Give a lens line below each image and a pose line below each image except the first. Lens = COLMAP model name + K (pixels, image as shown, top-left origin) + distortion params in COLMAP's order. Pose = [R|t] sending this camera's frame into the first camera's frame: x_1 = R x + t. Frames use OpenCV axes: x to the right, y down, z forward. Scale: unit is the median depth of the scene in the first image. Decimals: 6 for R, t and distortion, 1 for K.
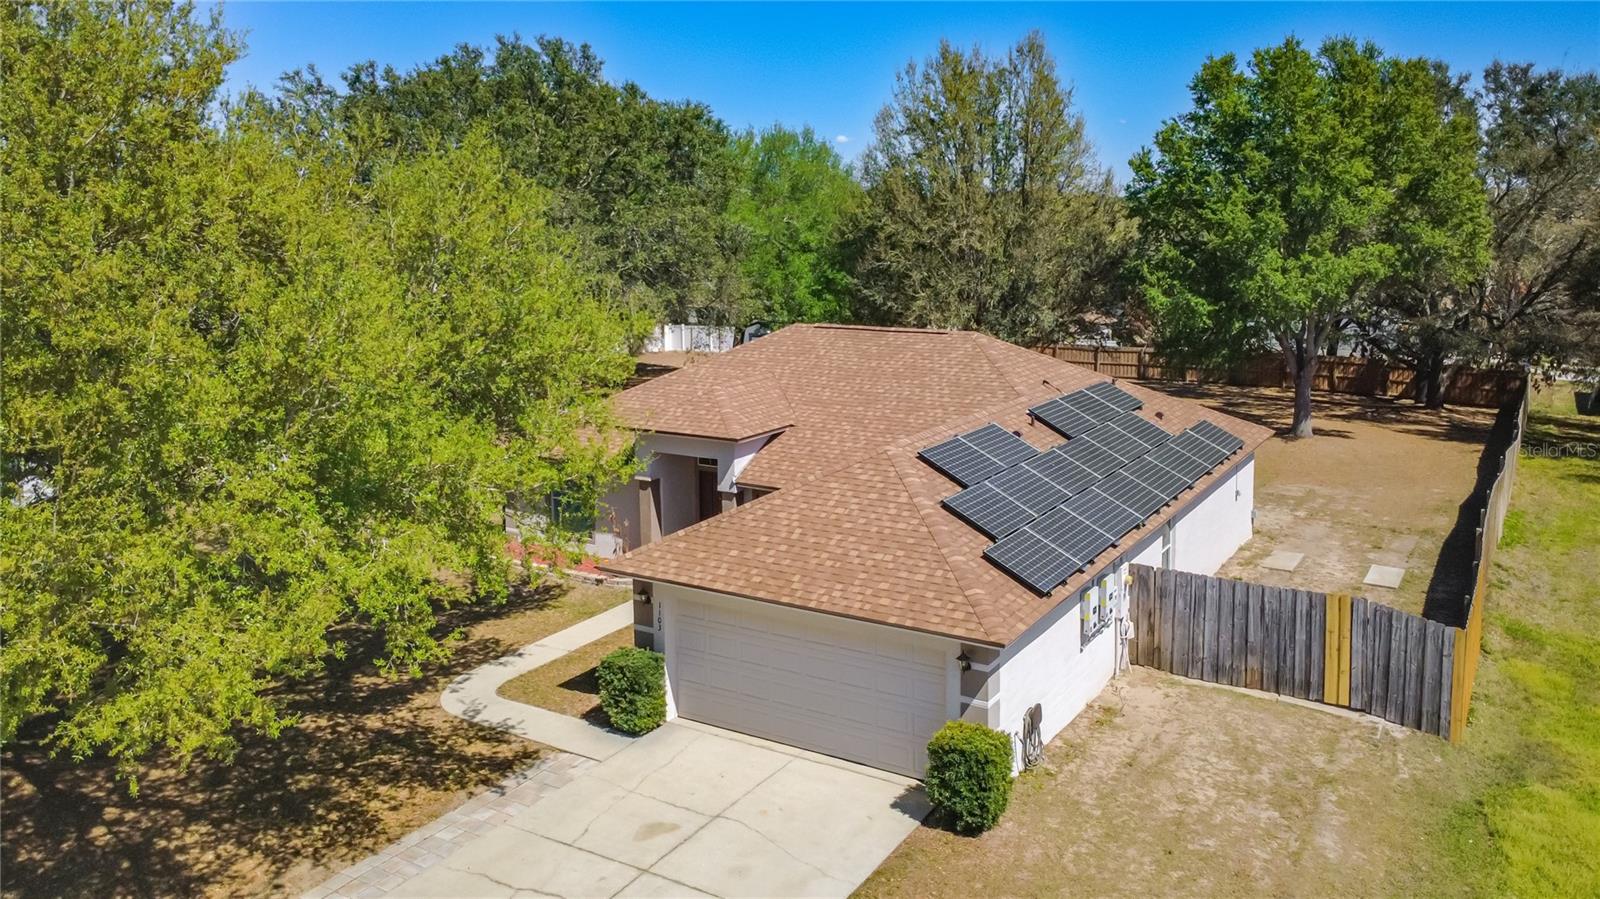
lens RADIAL K [[1198.3, 0, 795.8], [0, 1198.3, 333.9], [0, 0, 1]] dist [-0.001638, 0.001060]
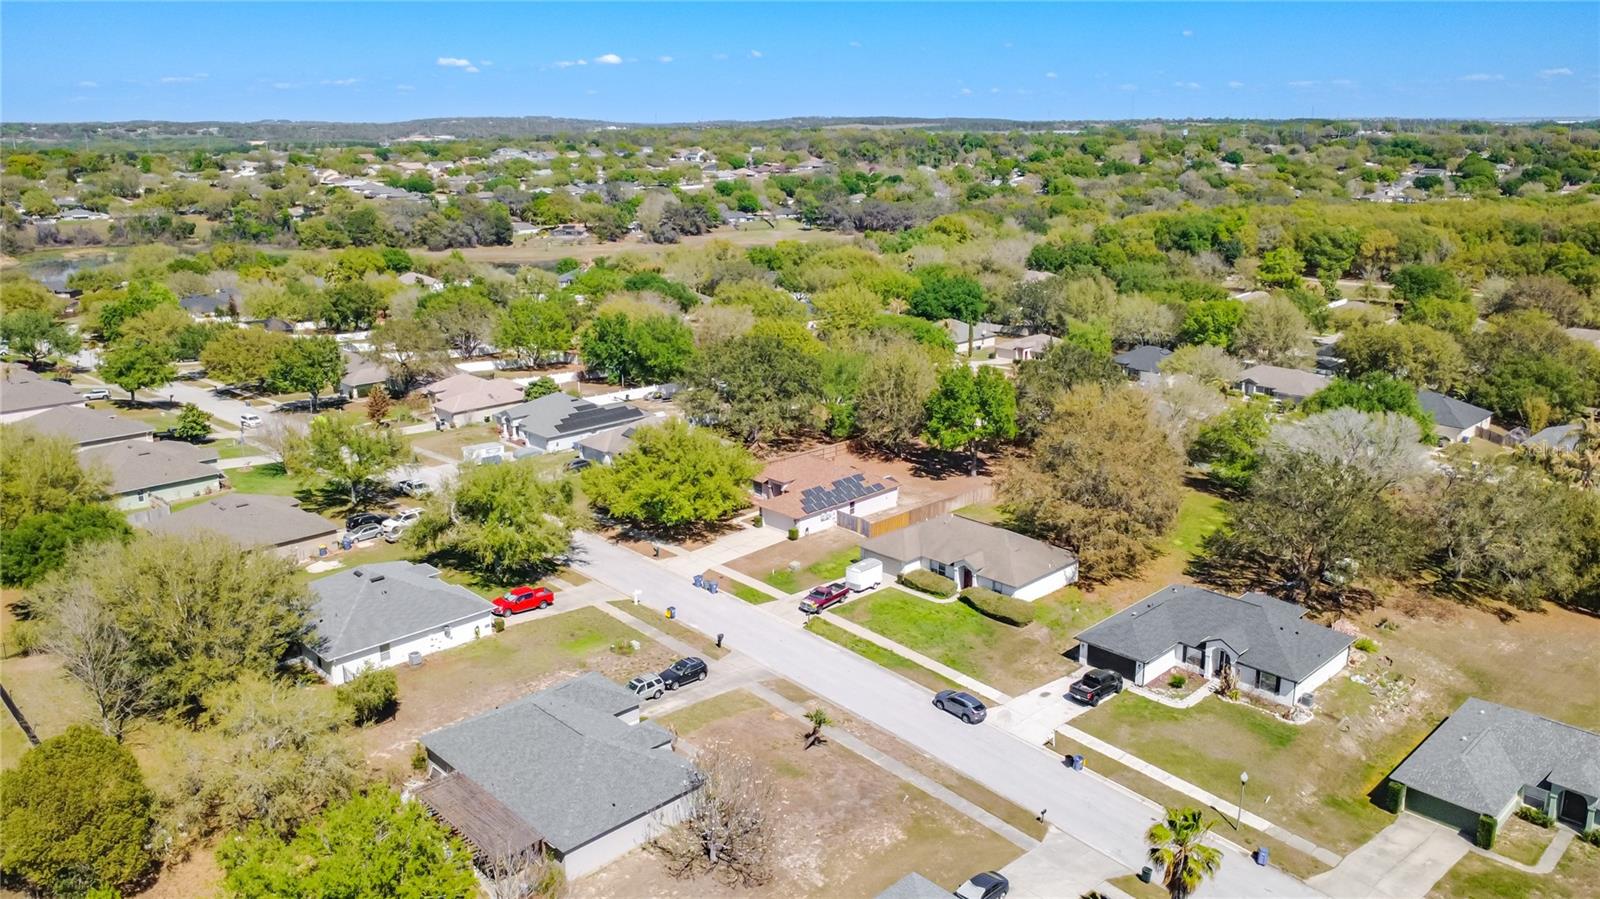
lens RADIAL K [[1198.3, 0, 791.4], [0, 1198.3, 441.8], [0, 0, 1]] dist [-0.001638, 0.001060]
pose [[0.969205, 0.070942, -0.235813, 1.665506], [-0.028039, 0.983169, 0.180535, -1.432980], [0.244652, -0.168363, 0.954882, -5.567816]]
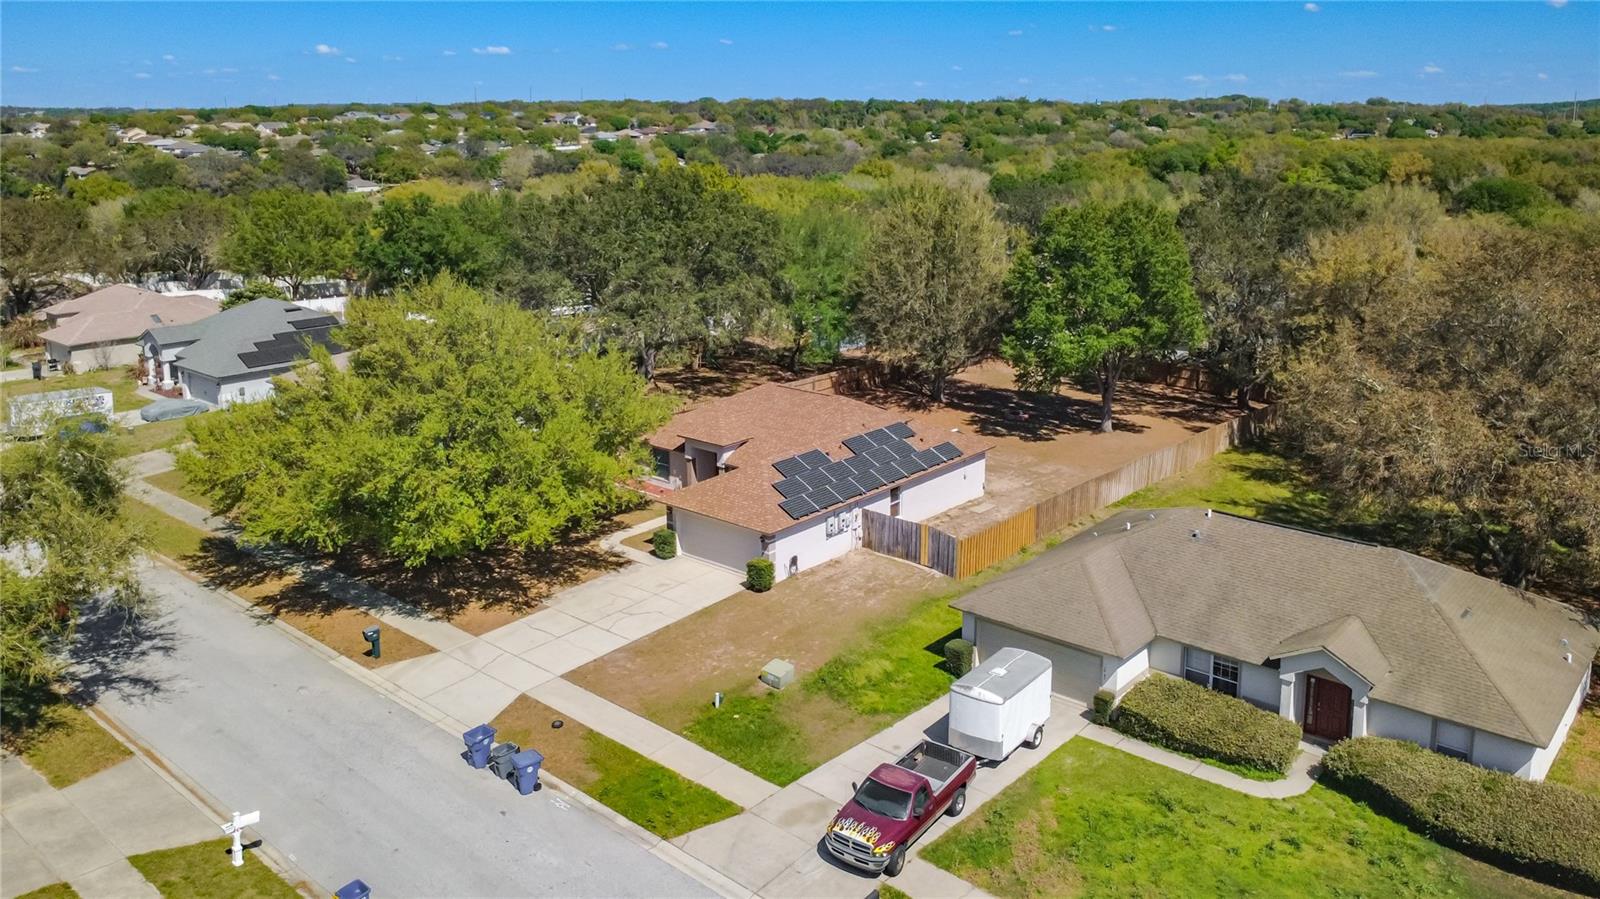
lens RADIAL K [[1198.3, 0, 802.6], [0, 1198.3, 450.9], [0, 0, 1]] dist [-0.001638, 0.001060]
pose [[0.989087, 0.049458, -0.138782, 0.547662], [-0.023297, 0.982624, 0.184141, -0.430309], [0.145477, -0.178899, 0.973053, -1.609566]]
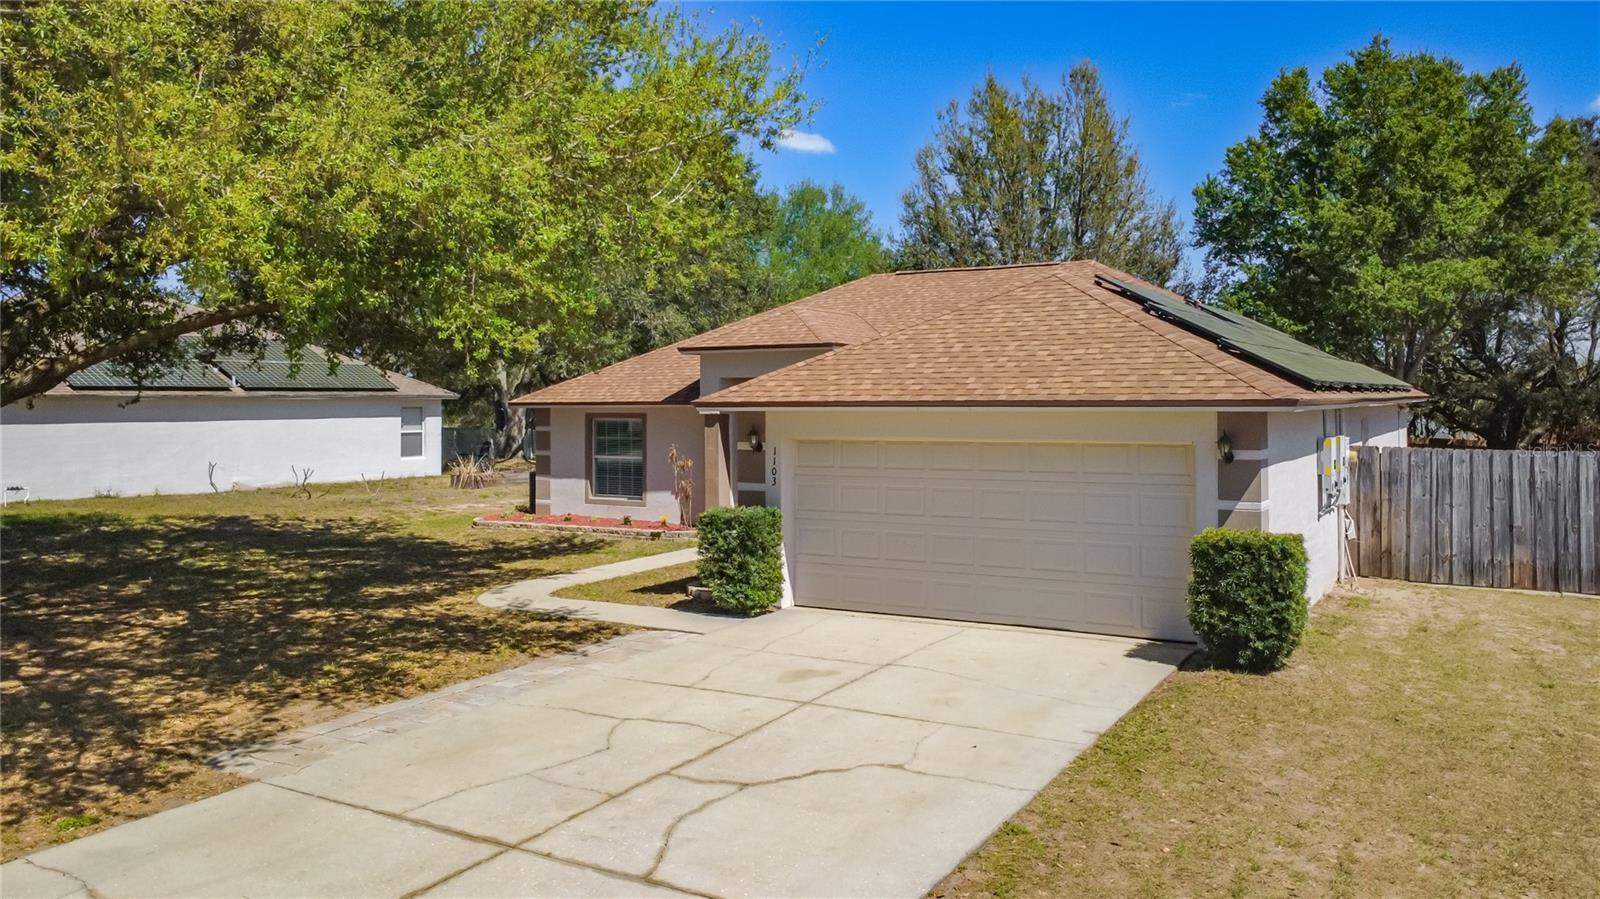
lens RADIAL K [[1198.3, 0, 795.7], [0, 1198.3, 396.9], [0, 0, 1]] dist [-0.001638, 0.001060]
pose [[0.999835, 0.005072, 0.017467, -0.111303], [-0.003296, 0.994959, -0.100230, 0.262912], [-0.017887, 0.100156, 0.994811, 0.228971]]
